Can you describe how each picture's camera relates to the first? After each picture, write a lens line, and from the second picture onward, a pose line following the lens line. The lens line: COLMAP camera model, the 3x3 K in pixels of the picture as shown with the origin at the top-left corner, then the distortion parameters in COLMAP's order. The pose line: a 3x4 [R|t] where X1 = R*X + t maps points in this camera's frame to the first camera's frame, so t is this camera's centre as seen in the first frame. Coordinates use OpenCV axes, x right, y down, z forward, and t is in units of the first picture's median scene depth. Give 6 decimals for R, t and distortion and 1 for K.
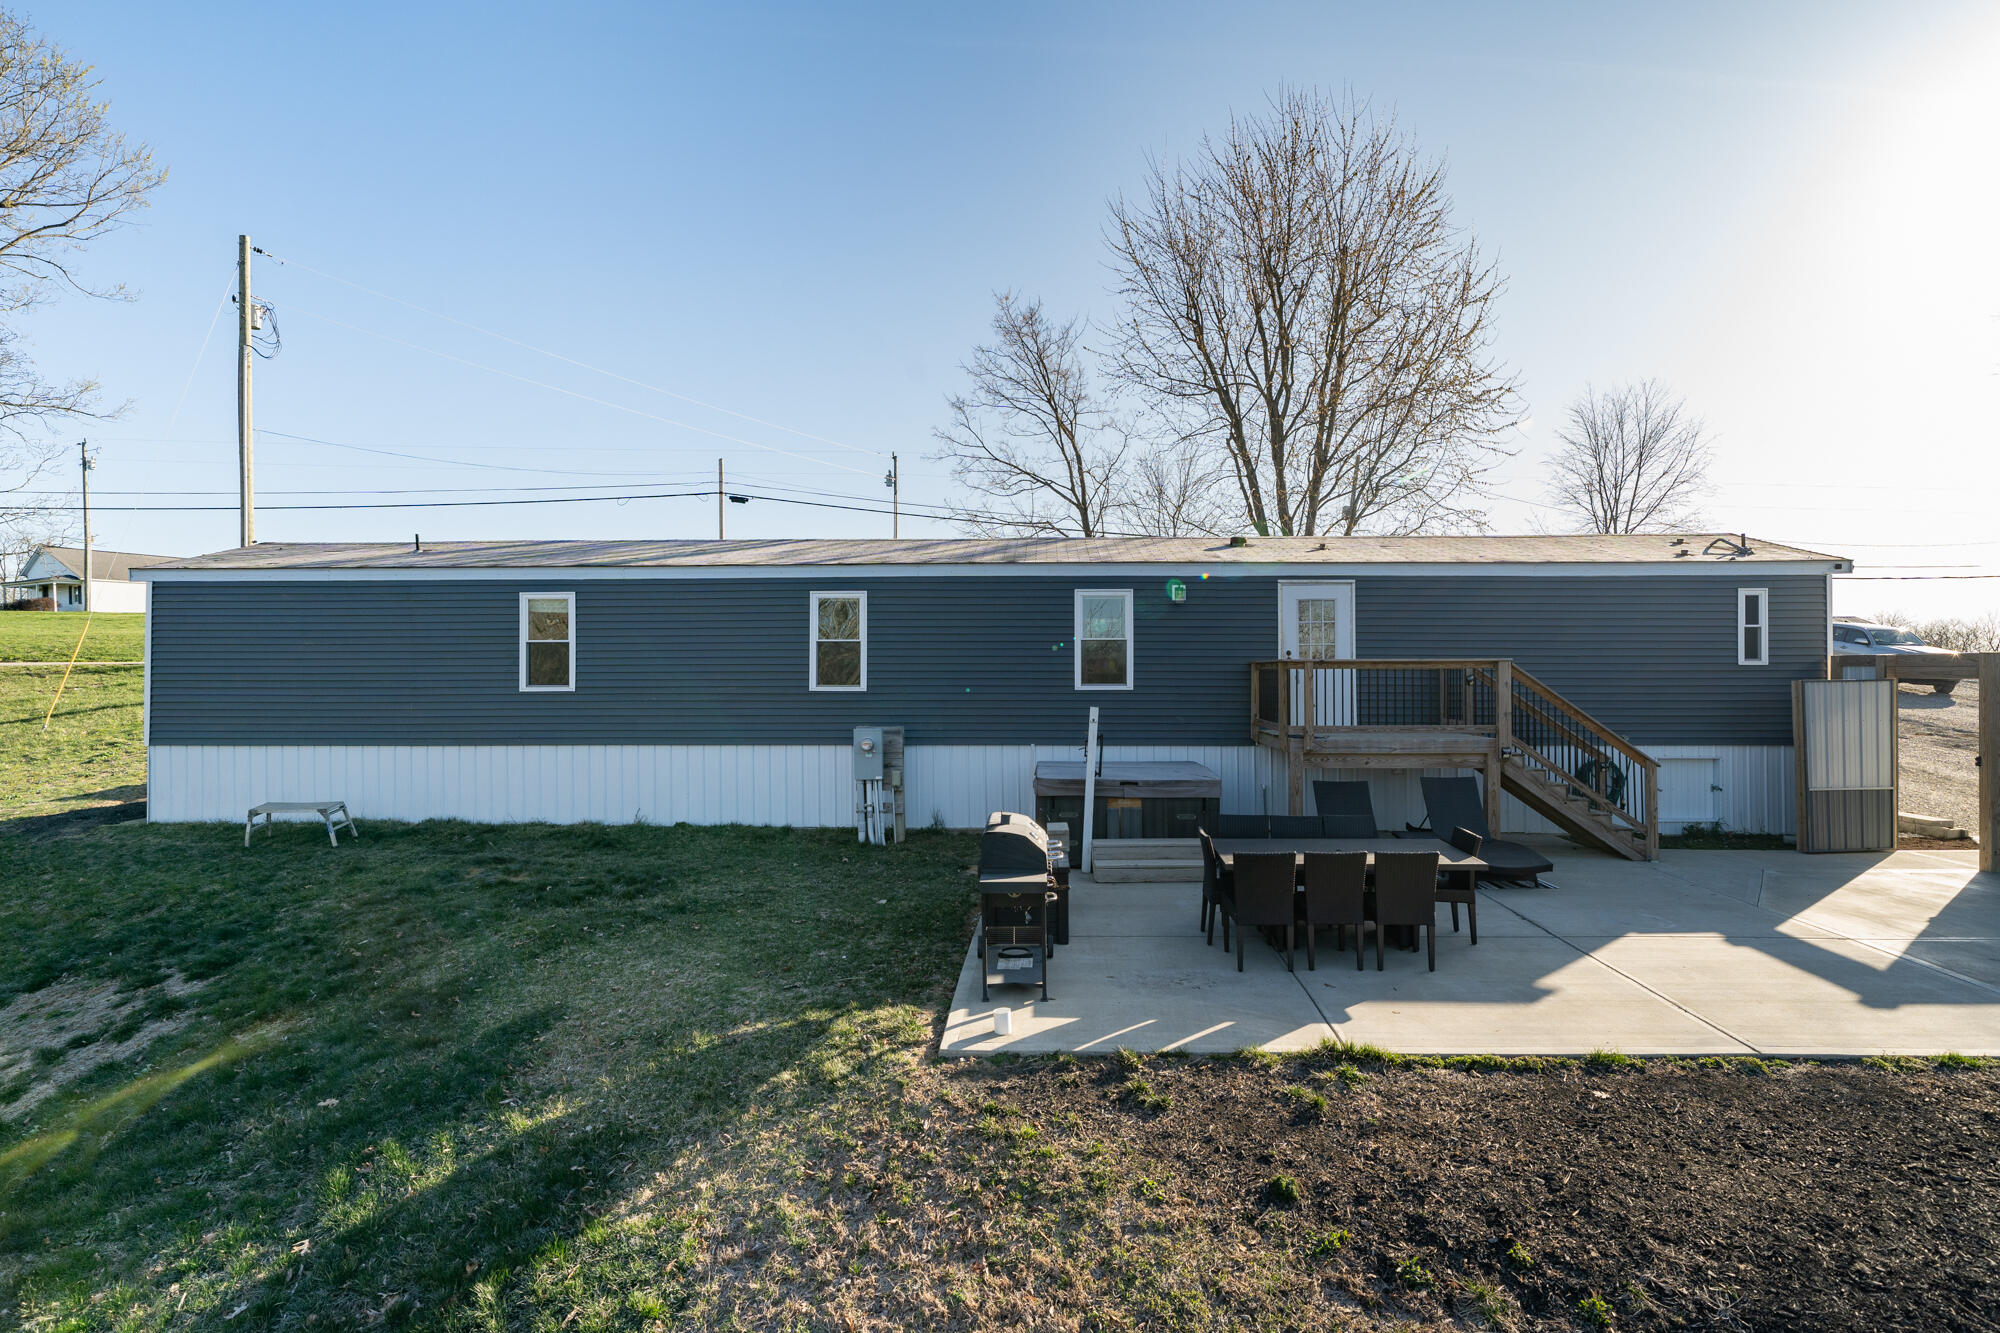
lens RADIAL K [[982.9, 0, 1000.0], [0, 982.9, 666.5], [0, 0, 1]] dist [-0.001092, -0.000395]
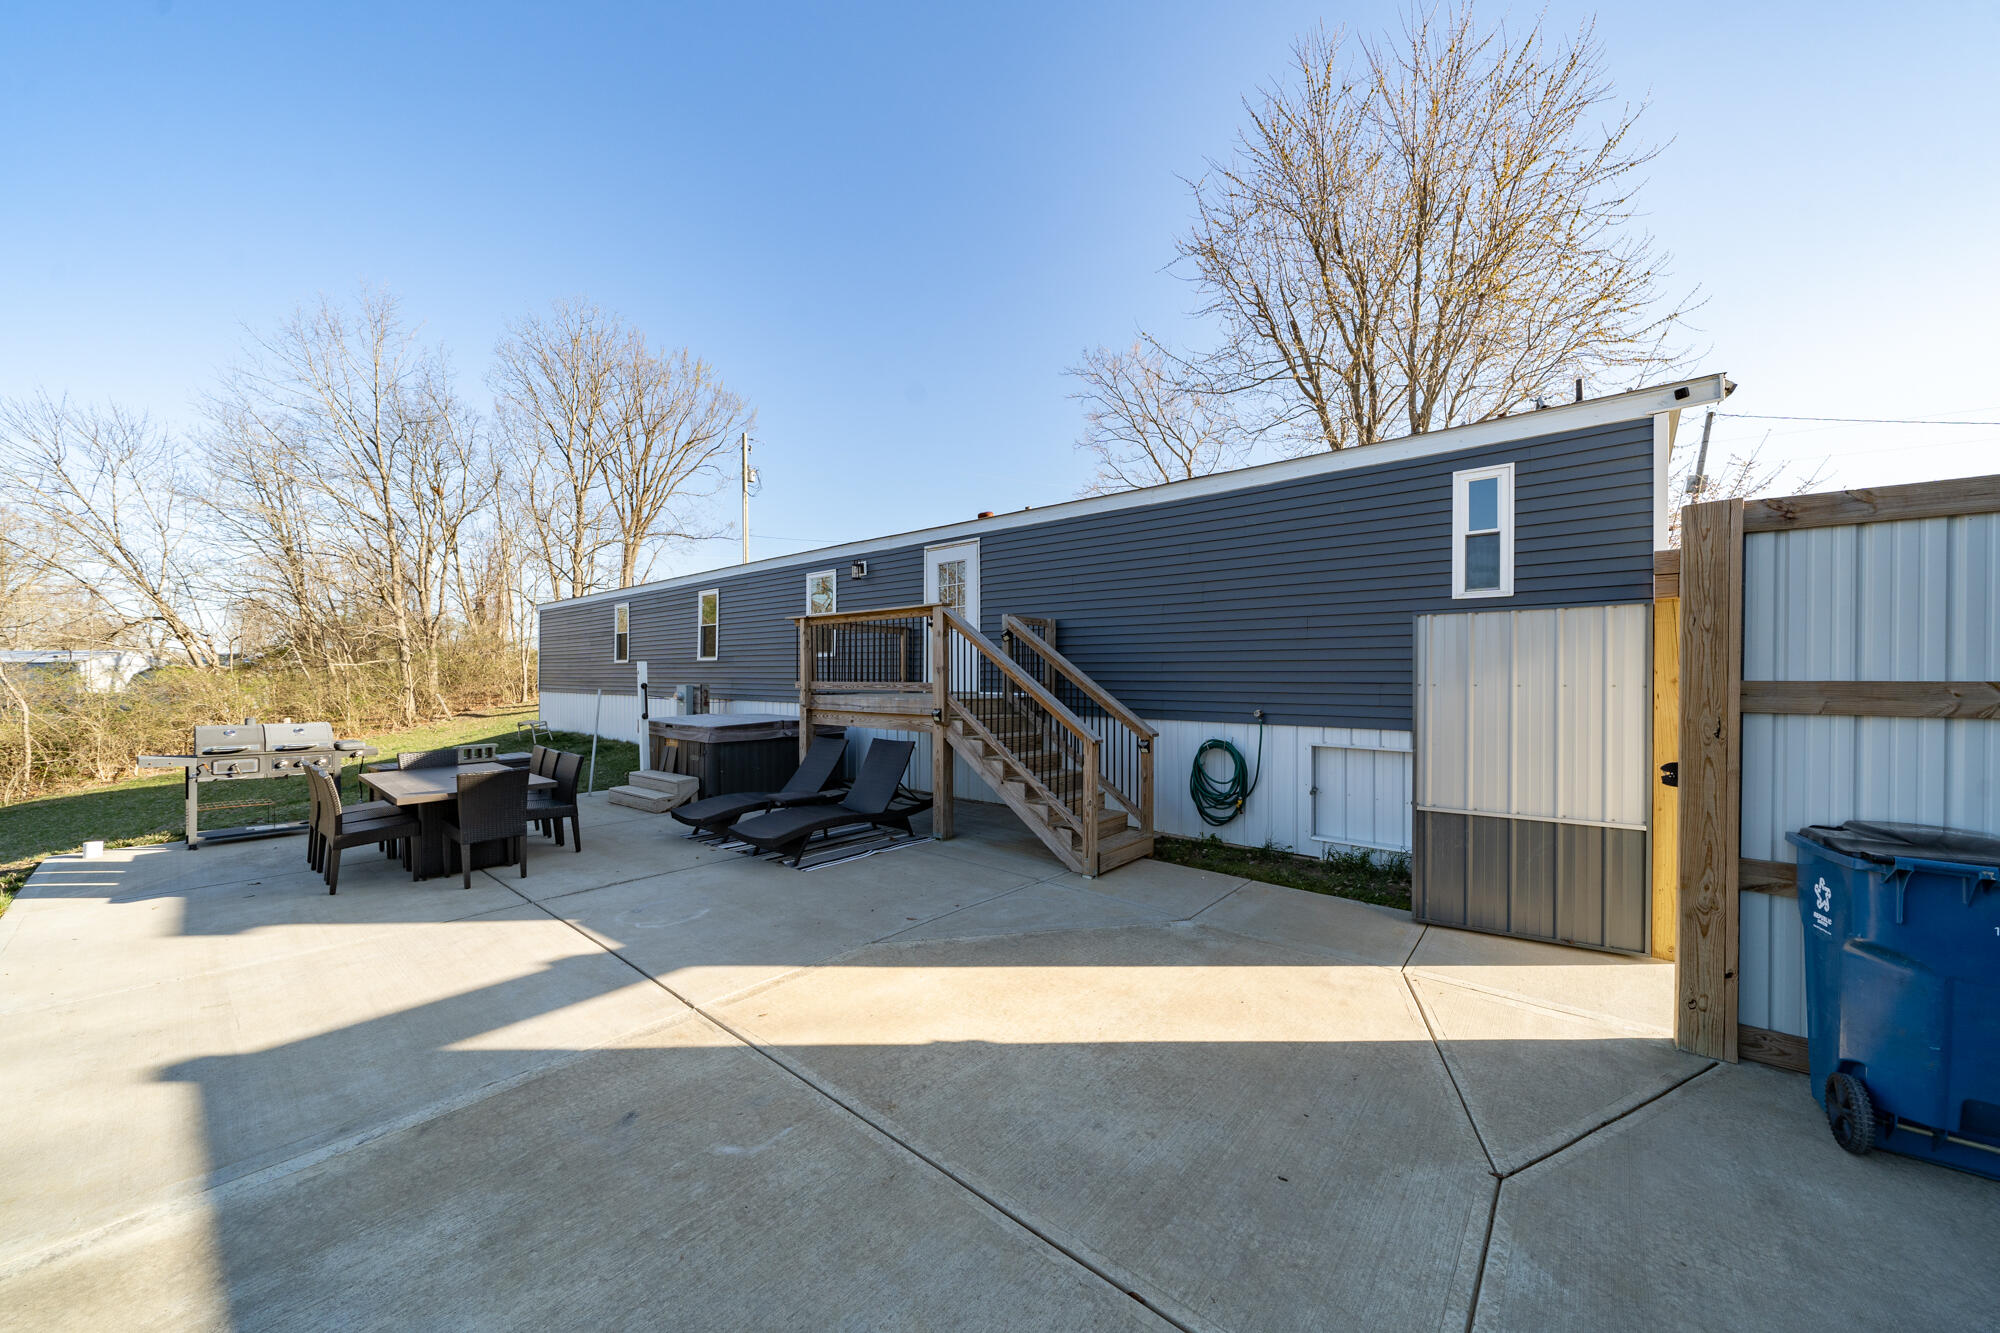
lens RADIAL K [[694.4, 0, 1000.0], [0, 694.4, 666.5], [0, 0, 1]] dist [0.000012, 0.000000]
pose [[0.778625, -0.006615, -0.627455, 0.800889], [-0.004689, 0.999855, -0.016361, 0.048326], [0.627472, 0.015681, 0.778481, 0.493222]]
